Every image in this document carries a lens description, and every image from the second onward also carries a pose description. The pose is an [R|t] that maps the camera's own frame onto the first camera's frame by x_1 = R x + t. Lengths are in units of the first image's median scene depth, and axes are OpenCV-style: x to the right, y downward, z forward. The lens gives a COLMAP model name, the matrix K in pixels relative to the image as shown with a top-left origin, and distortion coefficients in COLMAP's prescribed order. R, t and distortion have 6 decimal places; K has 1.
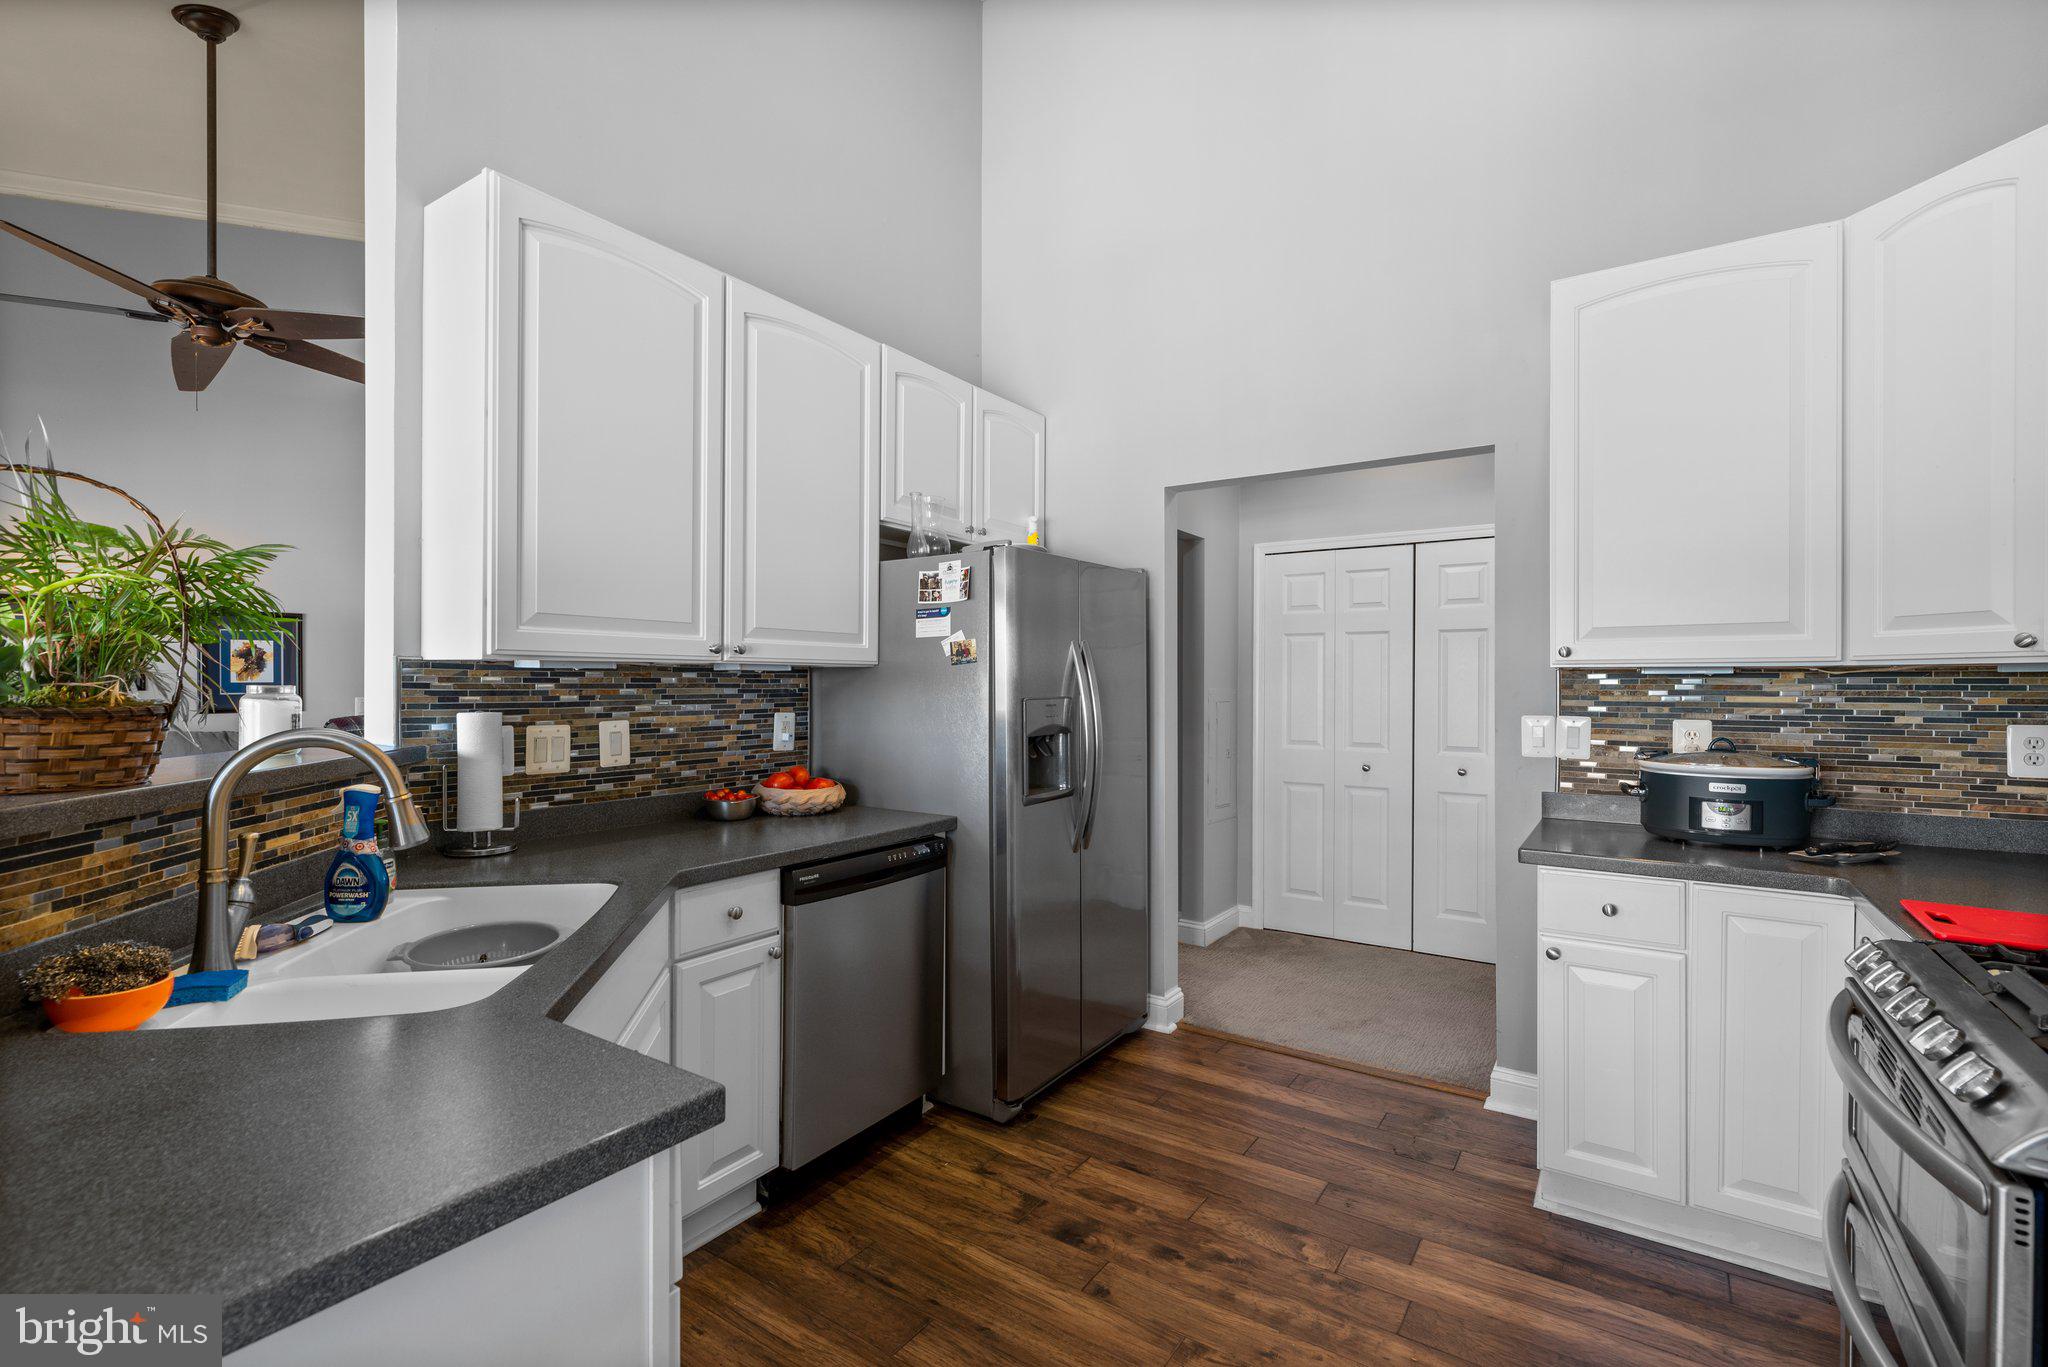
lens RADIAL K [[909.9, 0, 1030.2], [0, 909.9, 688.0], [0, 0, 1]] dist [-0.000004, -0.000697]
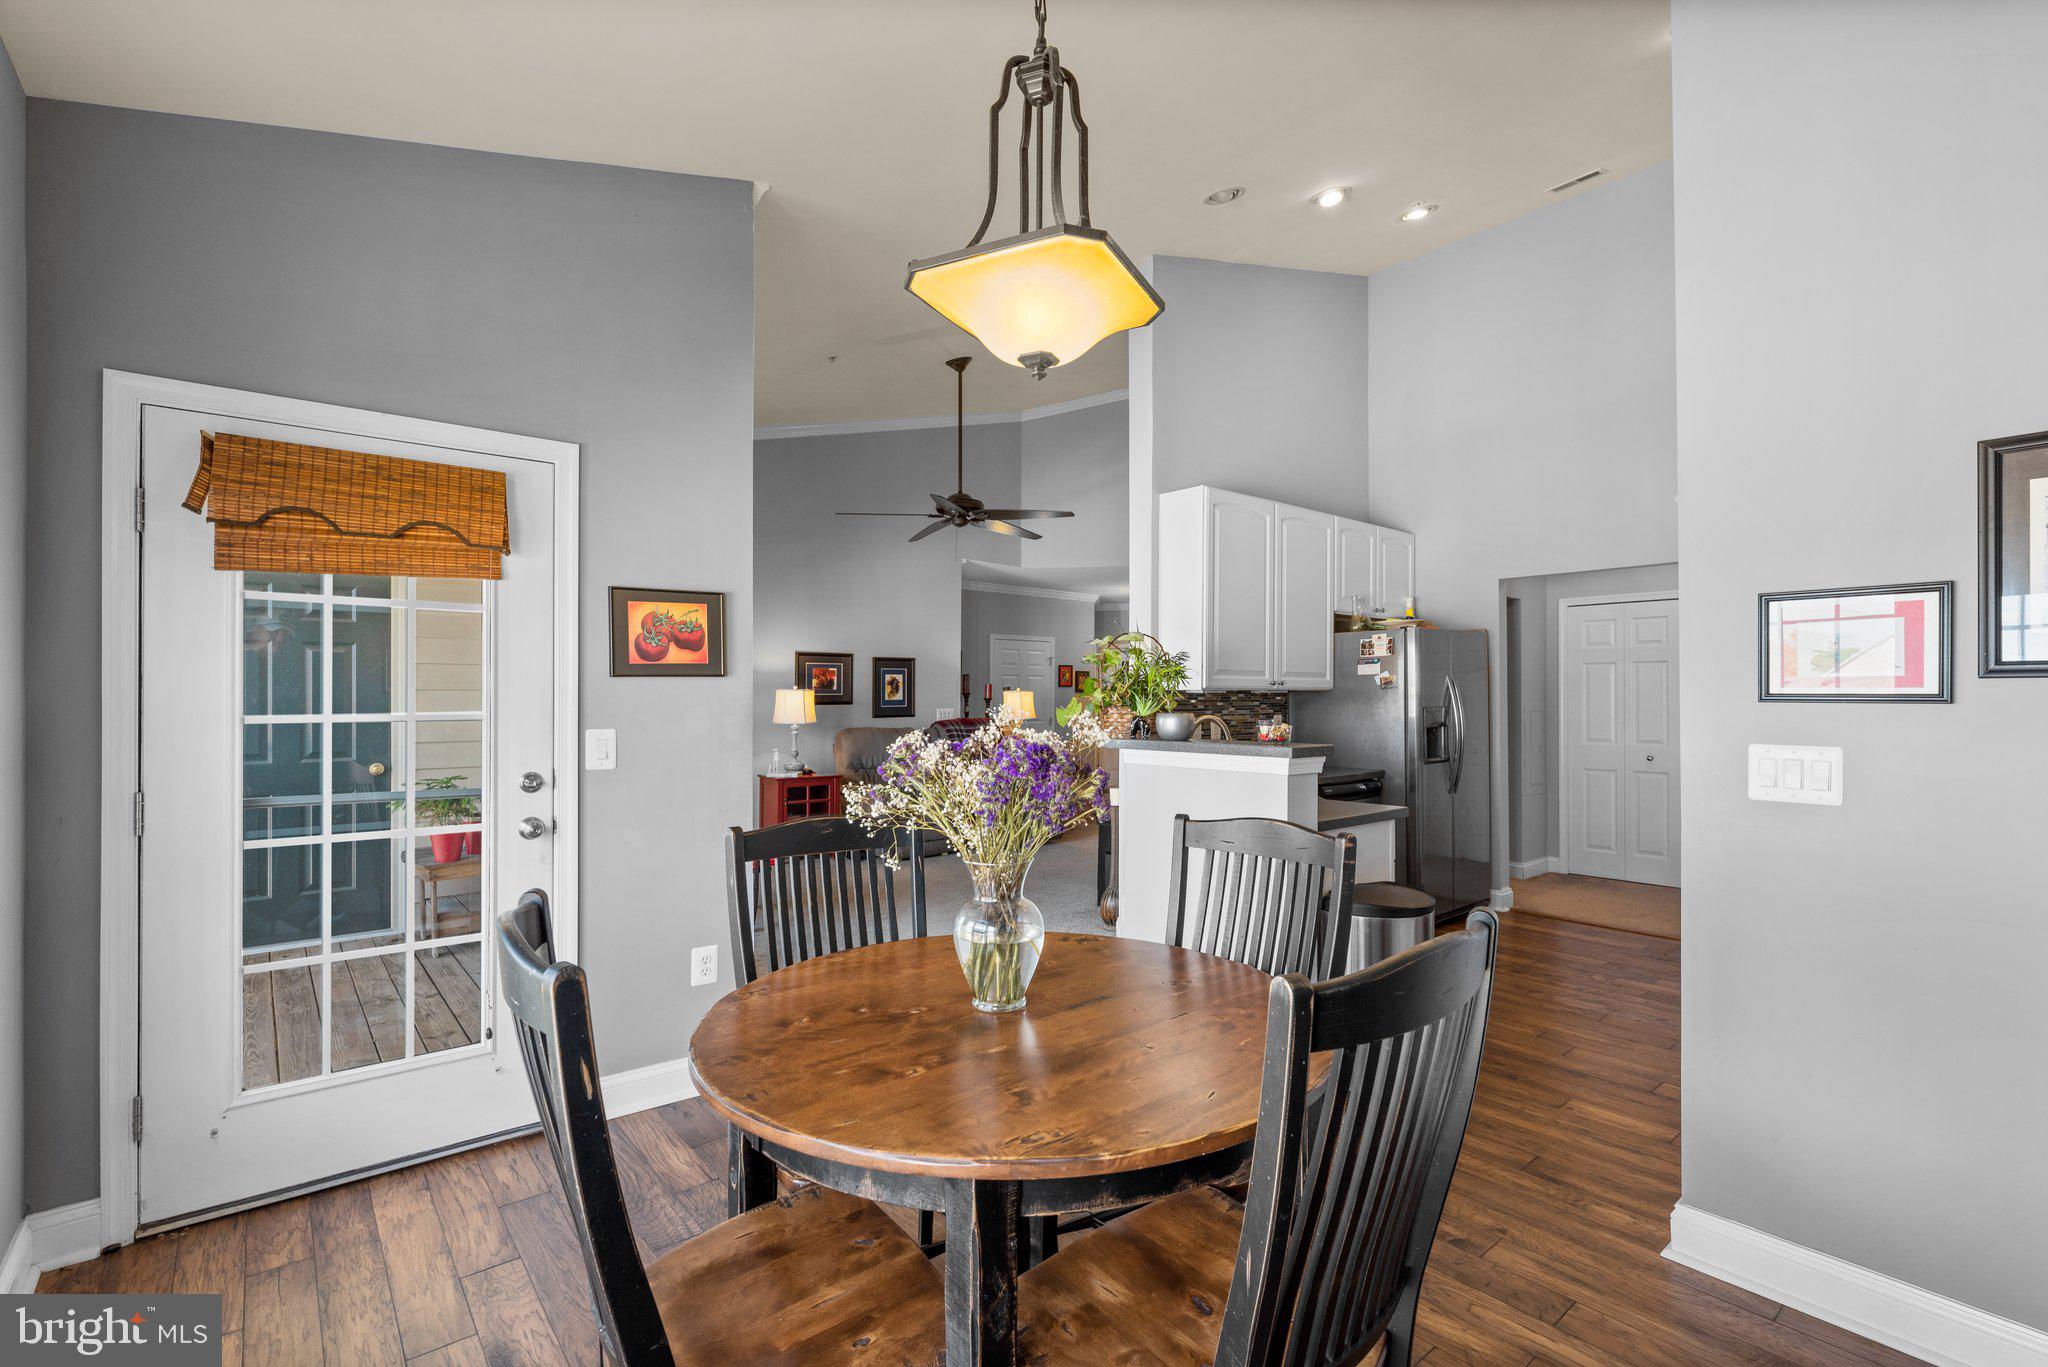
lens RADIAL K [[909.9, 0, 1030.2], [0, 909.9, 688.0], [0, 0, 1]] dist [-0.000004, -0.000697]
pose [[0.961130, -0.006149, -0.276027, -0.264238], [0.001643, 0.999862, -0.016552, 0.001708], [0.276090, 0.015455, 0.961007, -1.005267]]
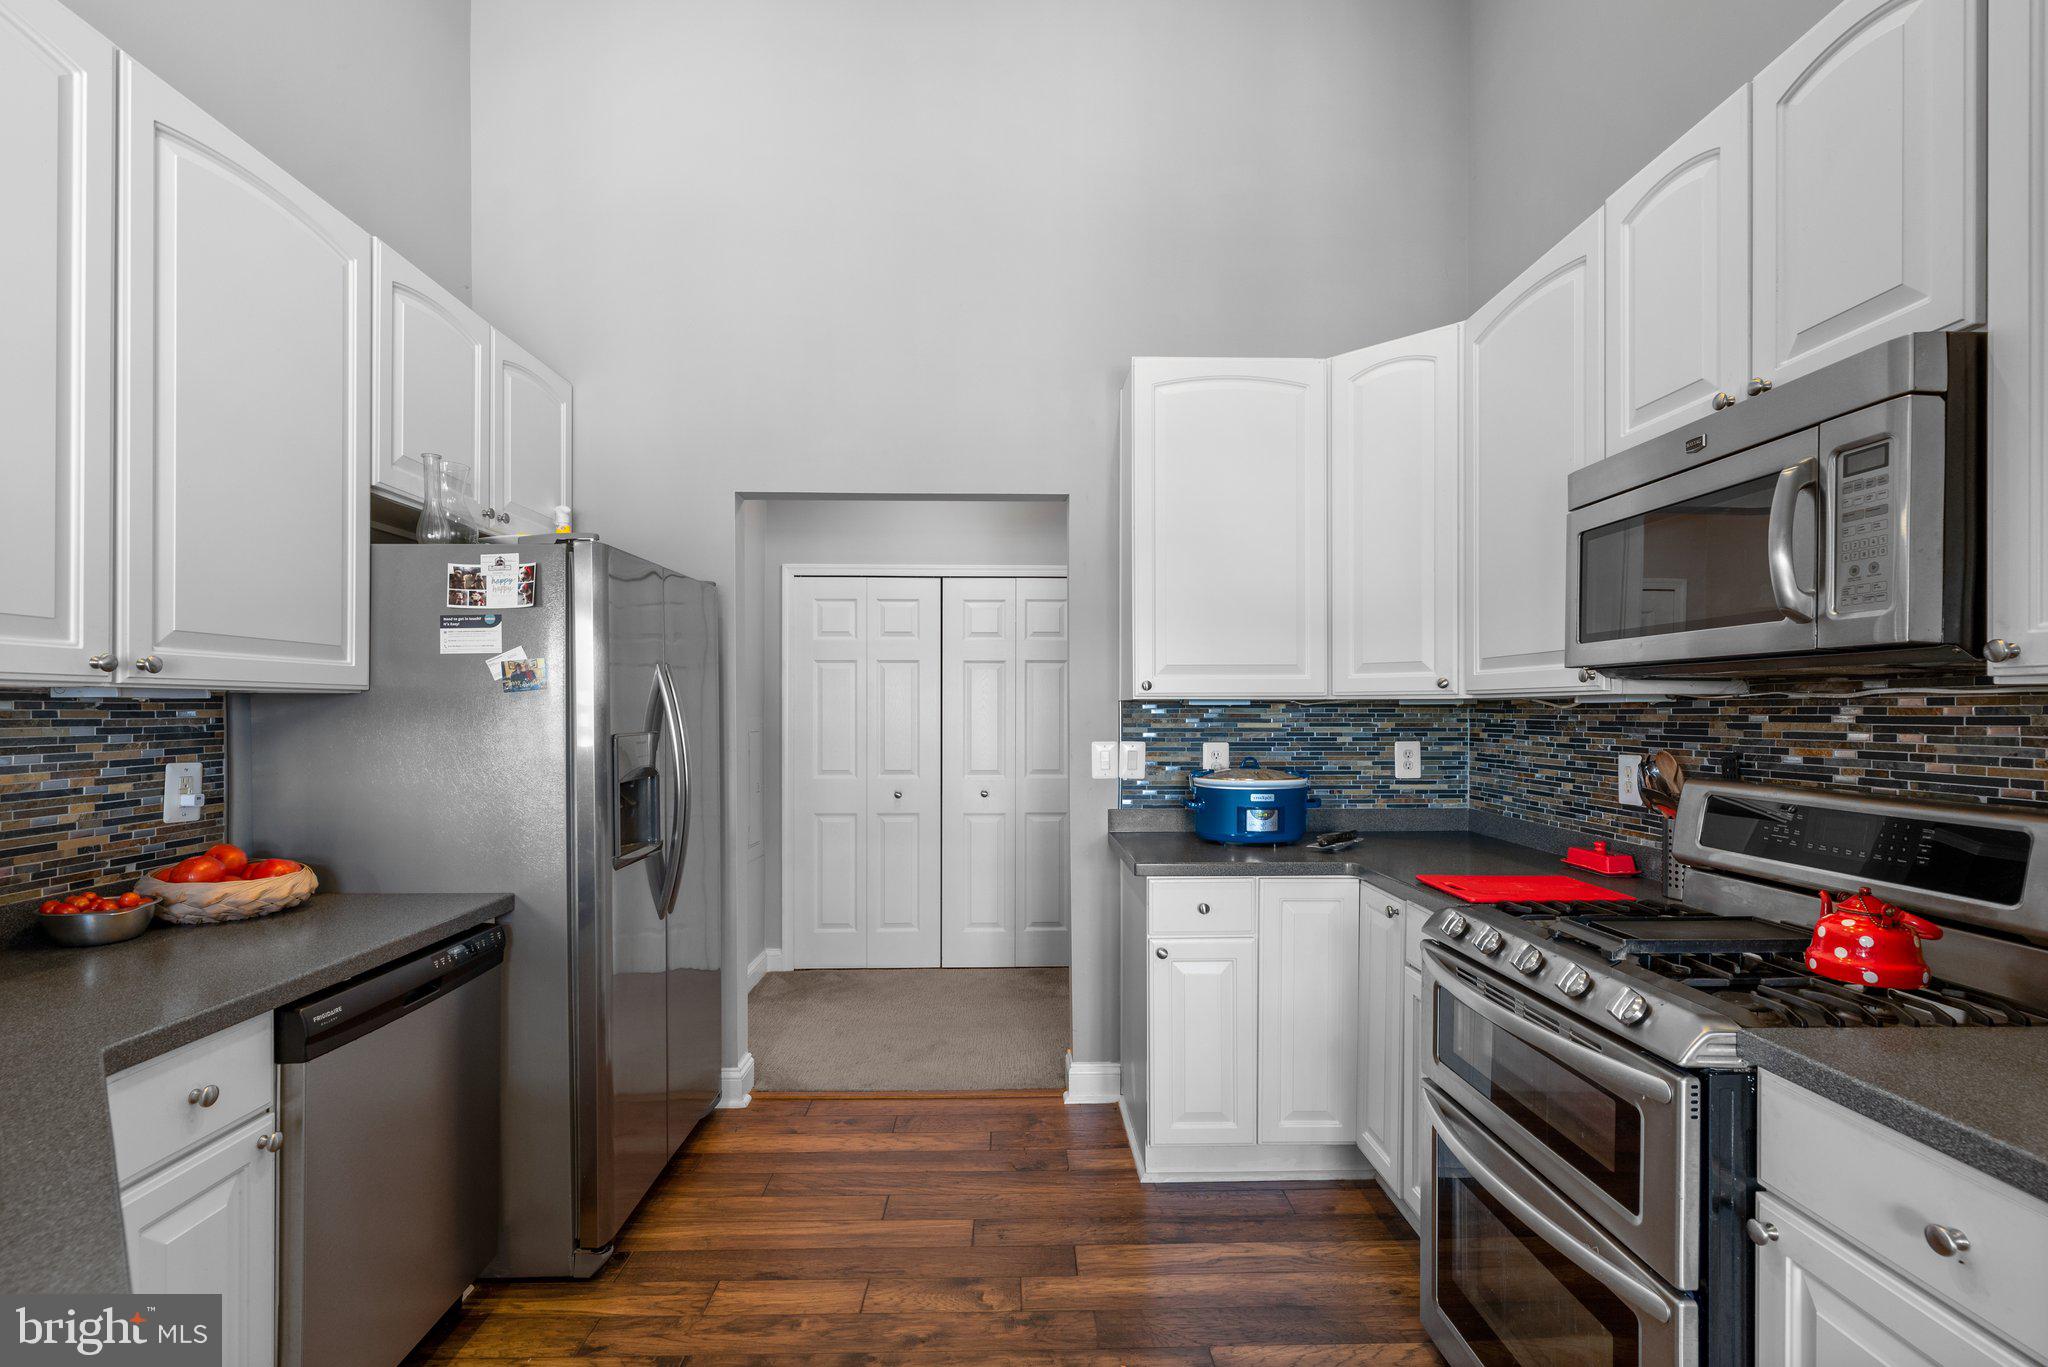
lens RADIAL K [[921.3, 0, 1029.9], [0, 921.3, 713.4], [0, 0, 1]] dist [0.002539, -0.000745]
pose [[0.815100, -0.005277, 0.579296, -0.173772], [0.004724, 0.999986, 0.002462, -0.007497], [-0.579300, 0.000730, 0.815114, 0.128836]]
